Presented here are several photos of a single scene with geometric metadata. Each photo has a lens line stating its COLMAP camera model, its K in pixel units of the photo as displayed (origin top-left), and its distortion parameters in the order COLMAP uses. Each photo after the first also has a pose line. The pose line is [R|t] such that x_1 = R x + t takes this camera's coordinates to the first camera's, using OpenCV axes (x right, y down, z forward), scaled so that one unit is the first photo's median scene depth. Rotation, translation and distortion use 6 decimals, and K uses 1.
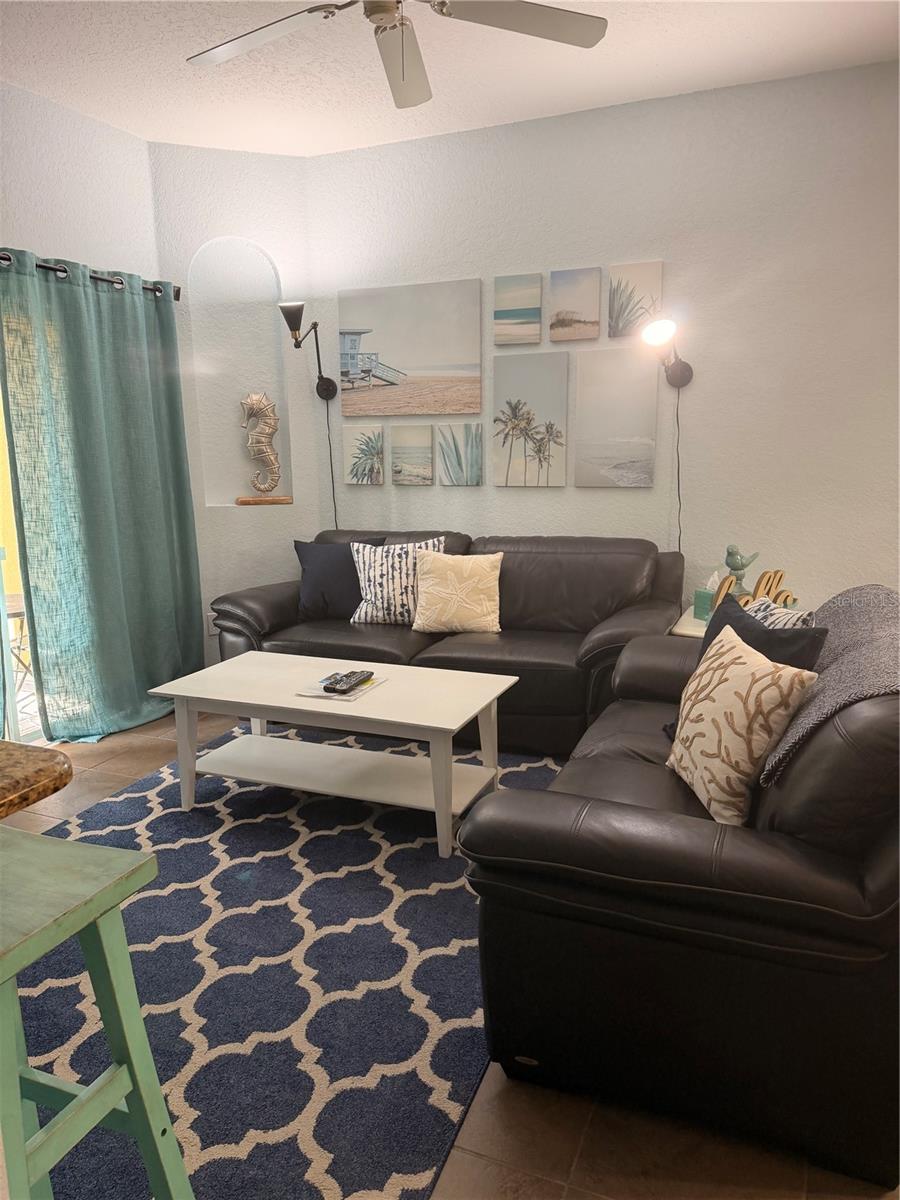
lens RADIAL K [[832.7, 0, 452.0], [0, 832.7, 606.8], [0, 0, 1]] dist [0.033582, -0.040051]
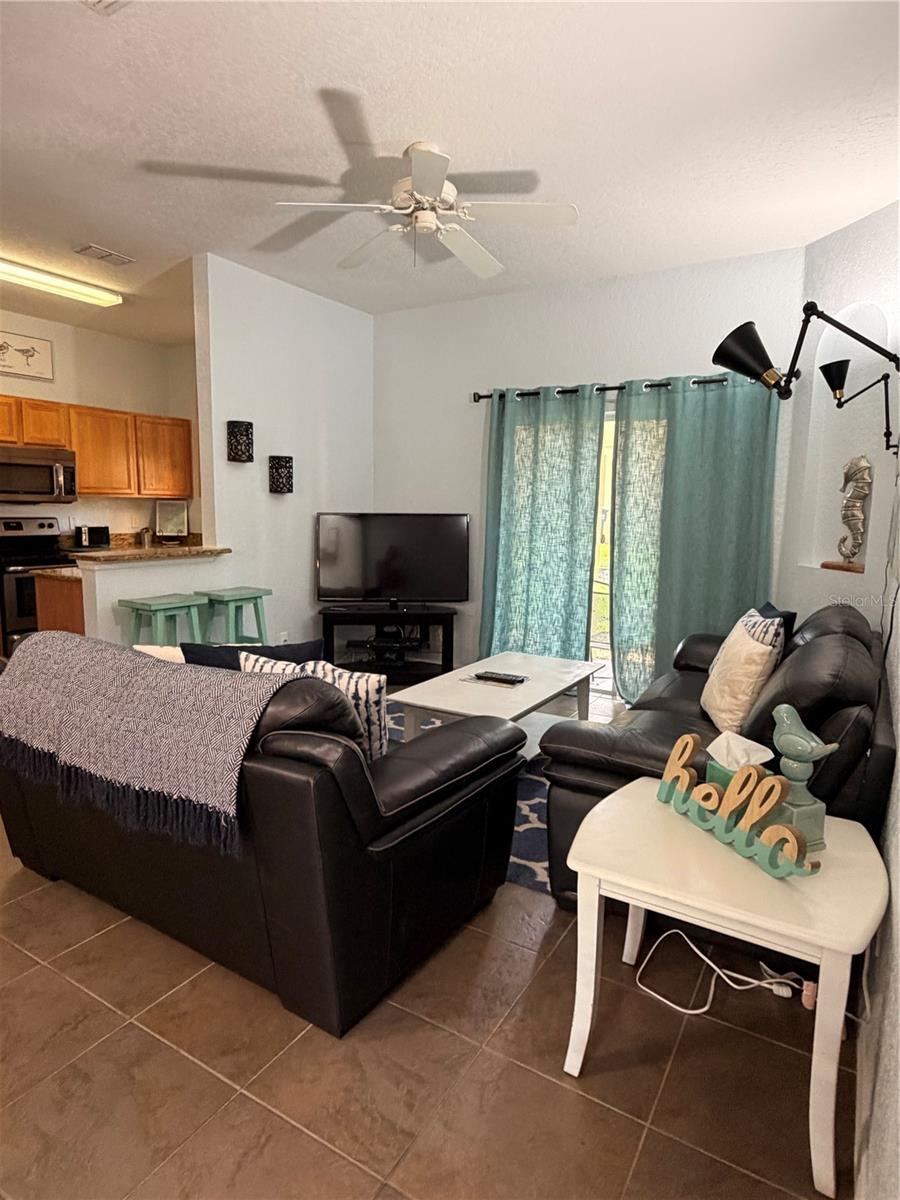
lens RADIAL K [[687.6, 0, 447.4], [0, 687.6, 597.7], [0, 0, 1]] dist [-0.003083, 0.002864]
pose [[-0.139502, 0.145243, -0.979512, 0.729369], [-0.207668, 0.962896, 0.172355, -0.158856], [0.968201, 0.227457, -0.104164, 0.764363]]
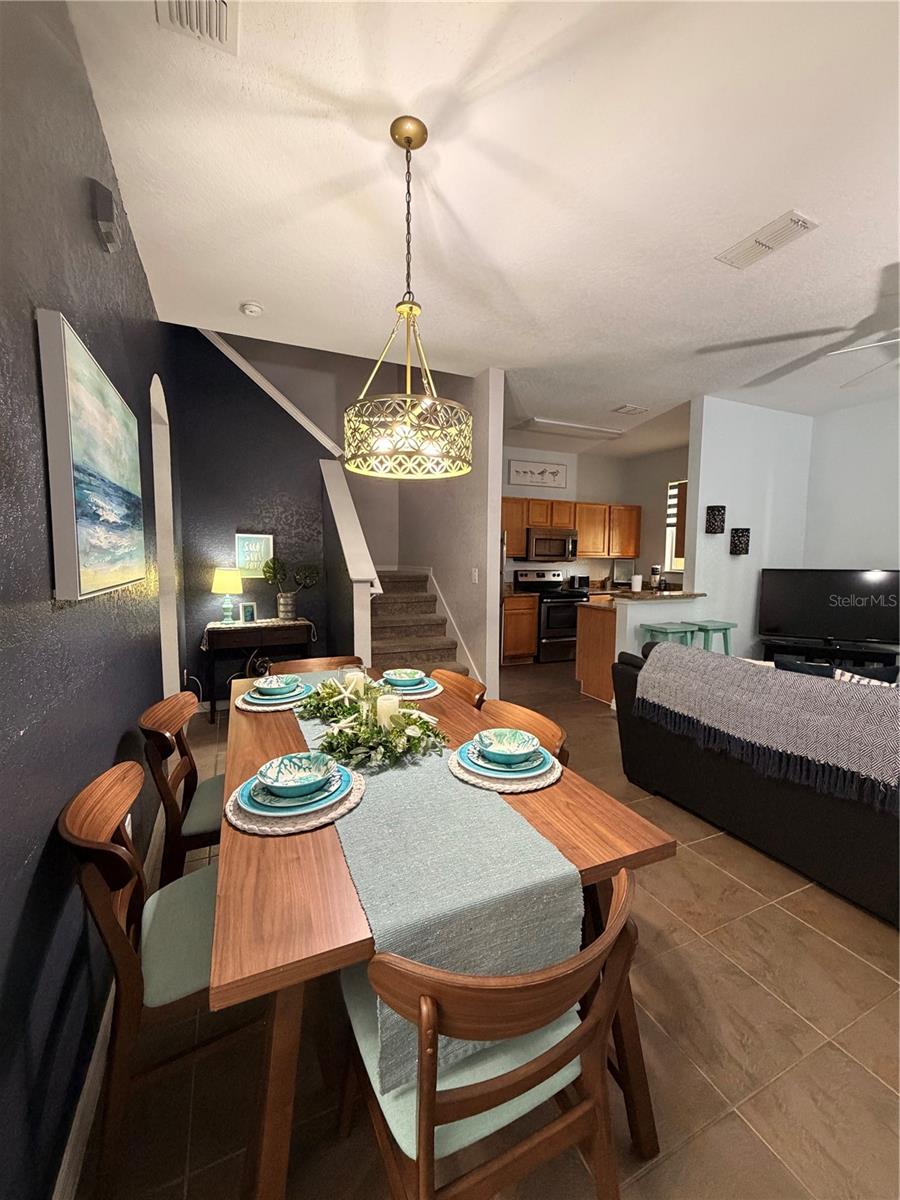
lens RADIAL K [[480.0, 0, 449.9], [0, 480.0, 595.9], [0, 0, 1]] dist [0.000678, -0.000229]
pose [[-0.672199, 0.068795, -0.737168, 0.902930], [-0.144574, 0.964309, 0.221825, -0.128199], [0.726118, 0.255686, -0.638261, 0.577010]]
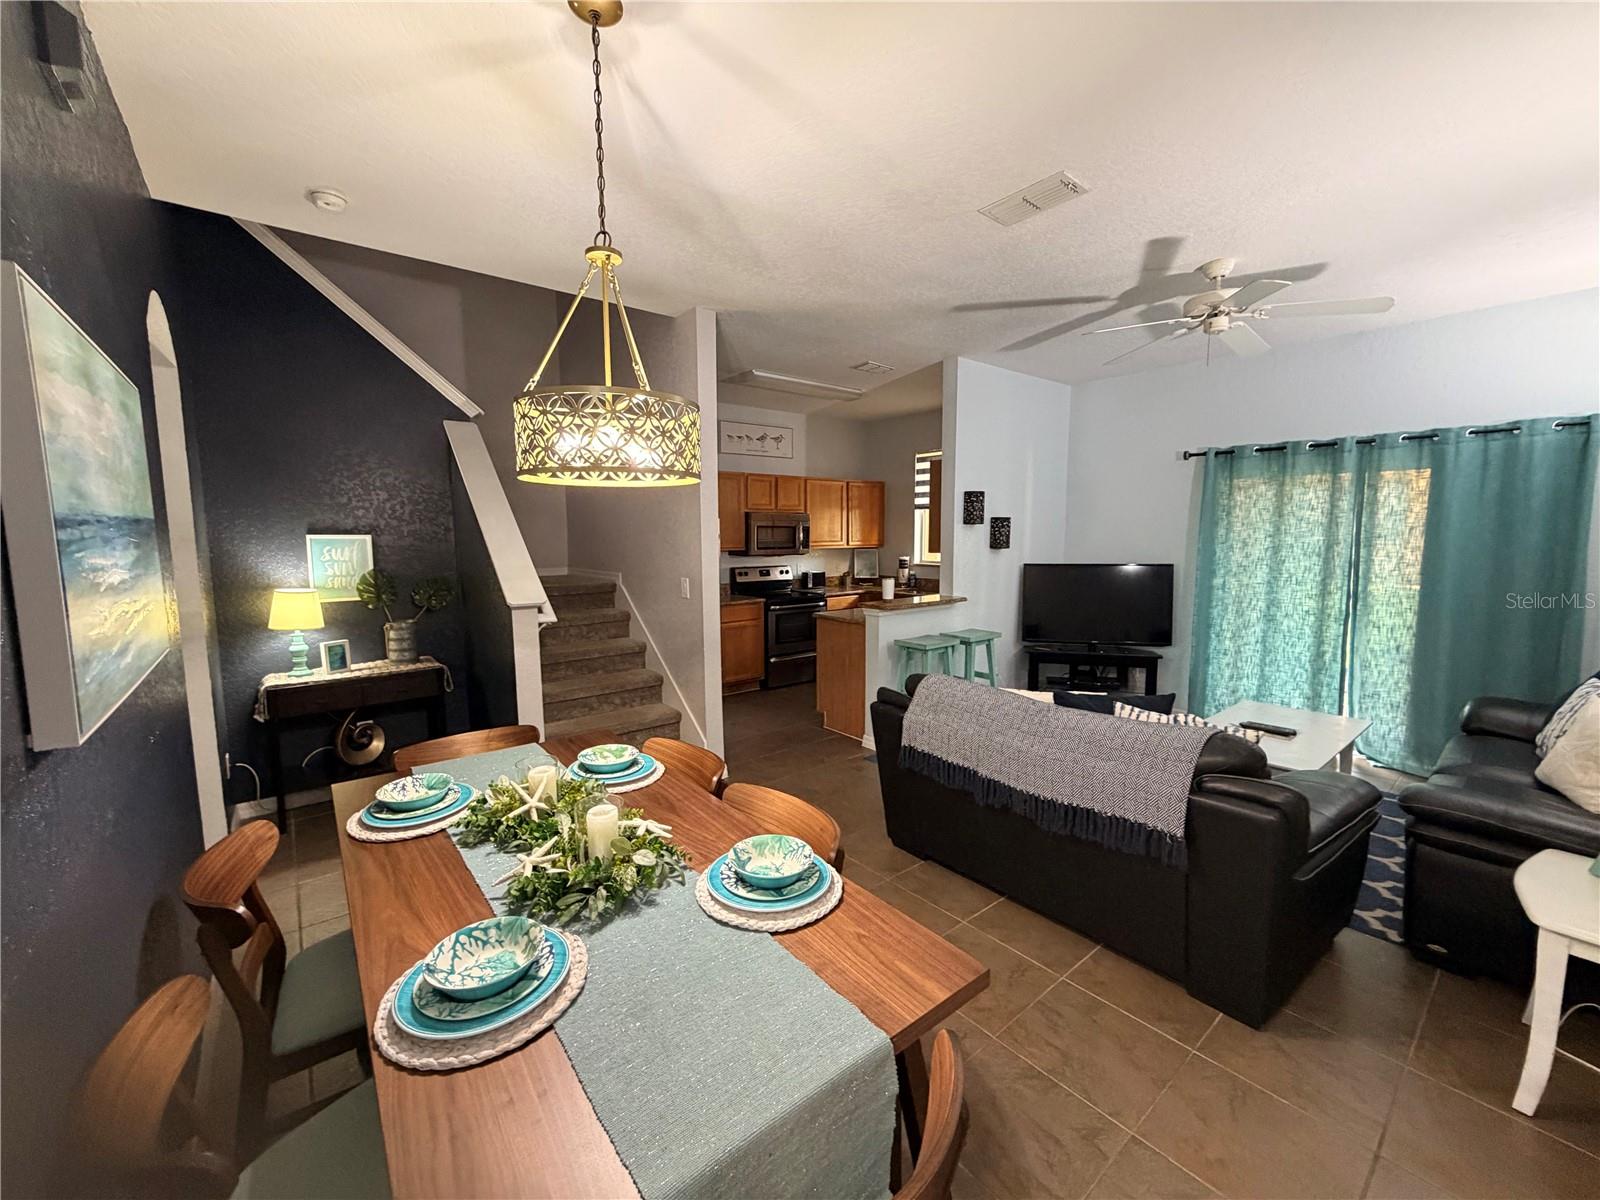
lens RADIAL K [[639.9, 0, 796.3], [0, 639.9, 599.3], [0, 0, 1]] dist [0.000678, -0.000229]
pose [[-0.464482, 0.108568, -0.878902, 0.916800], [-0.162987, 0.965023, 0.205341, -0.167920], [0.870455, 0.238627, -0.430541, 0.543083]]
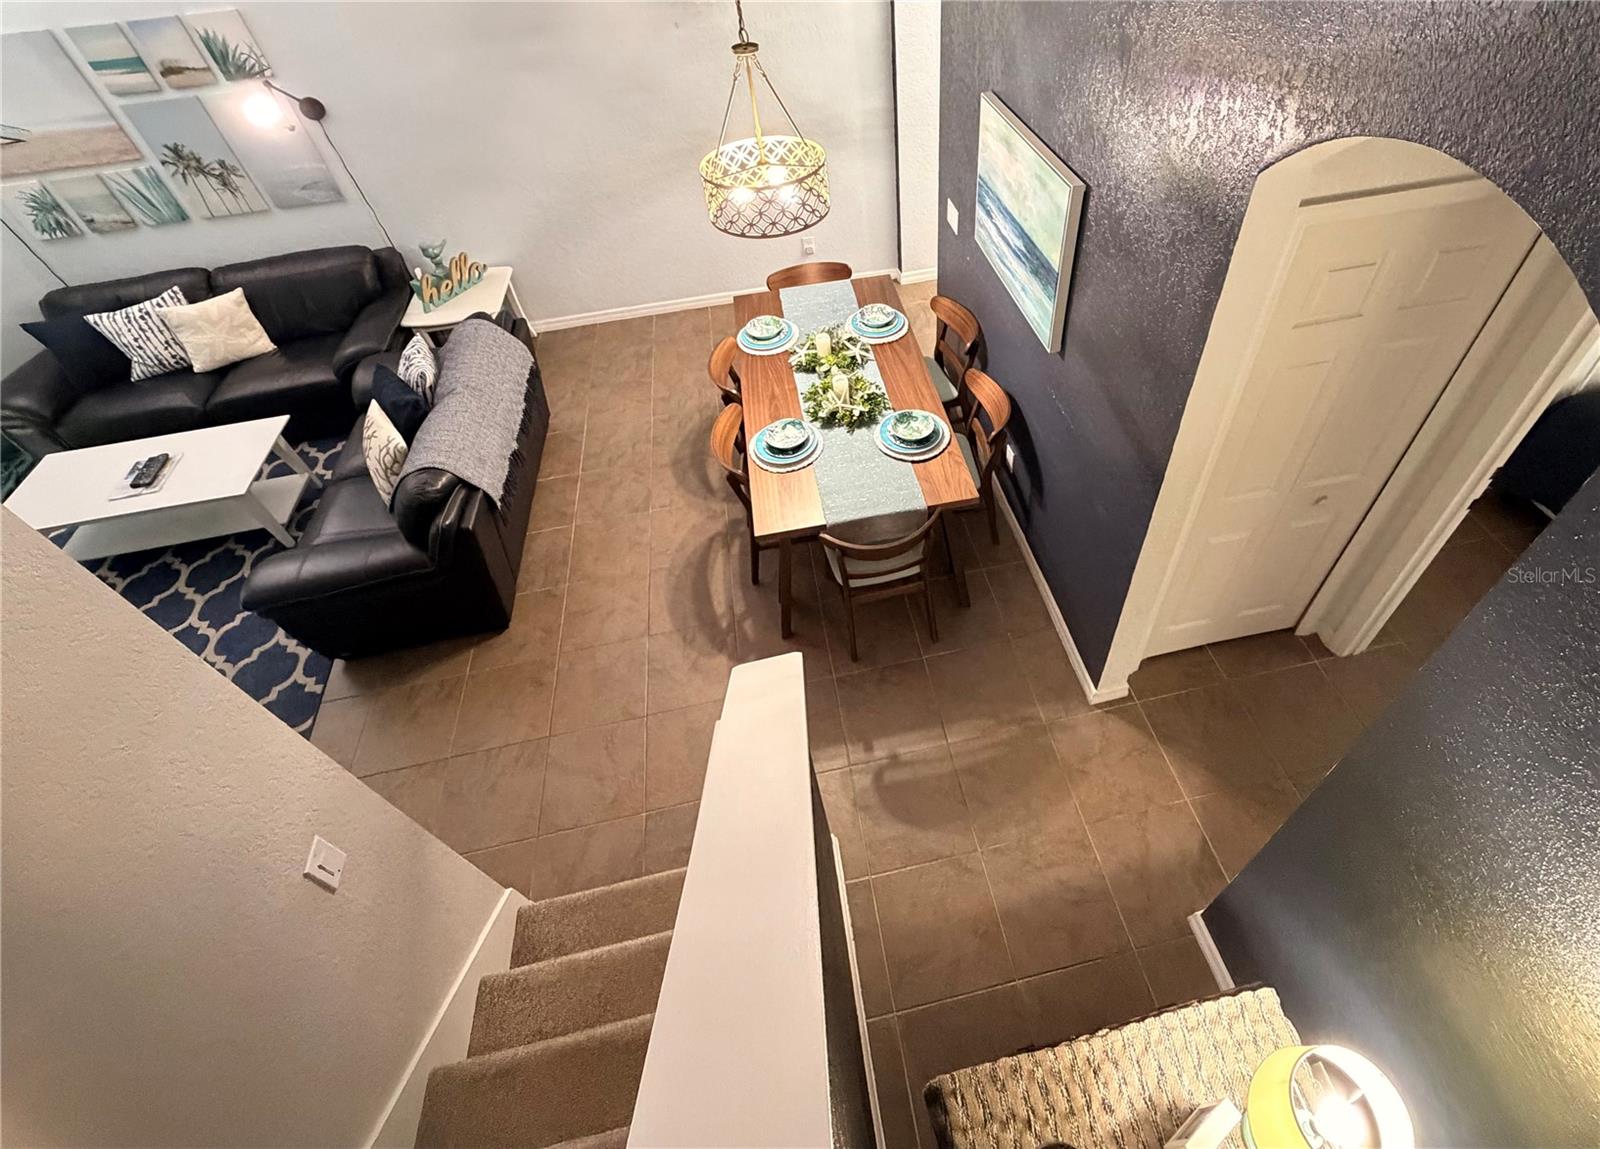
lens RADIAL K [[738.3, 0, 859.8], [0, 738.3, 492.3], [0, 0, 1]] dist [-0.000767, -0.001332]
pose [[0.827849, -0.414202, 0.378289, 0.285480], [0.149836, 0.813147, 0.562443, -0.299206], [-0.540569, -0.408937, 0.735225, -0.422451]]
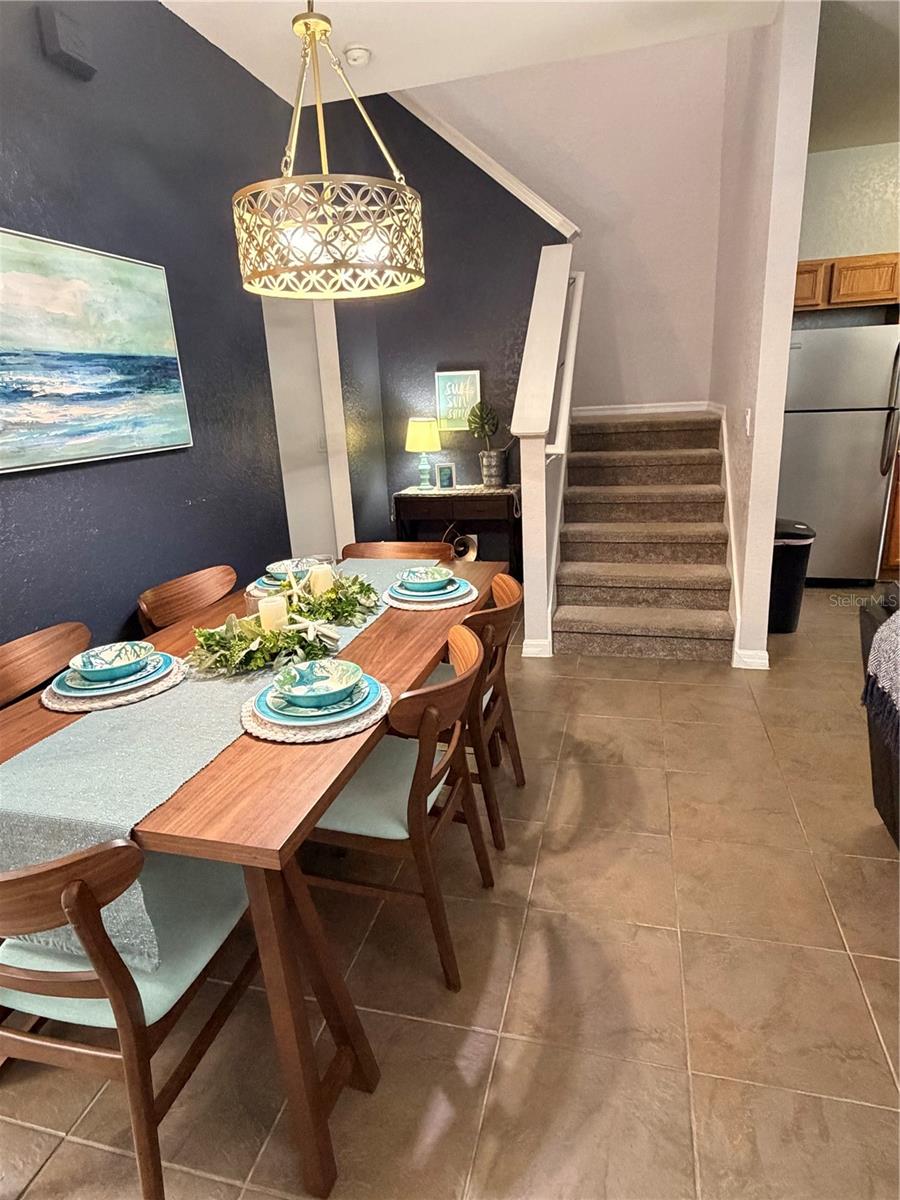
lens RADIAL K [[687.6, 0, 447.5], [0, 687.6, 595.9], [0, 0, 1]] dist [-0.003083, 0.002864]
pose [[-0.986993, 0.101654, -0.124543, 0.601306], [0.032492, 0.884852, 0.464739, -0.163472], [0.157444, 0.454647, -0.876645, 0.725947]]
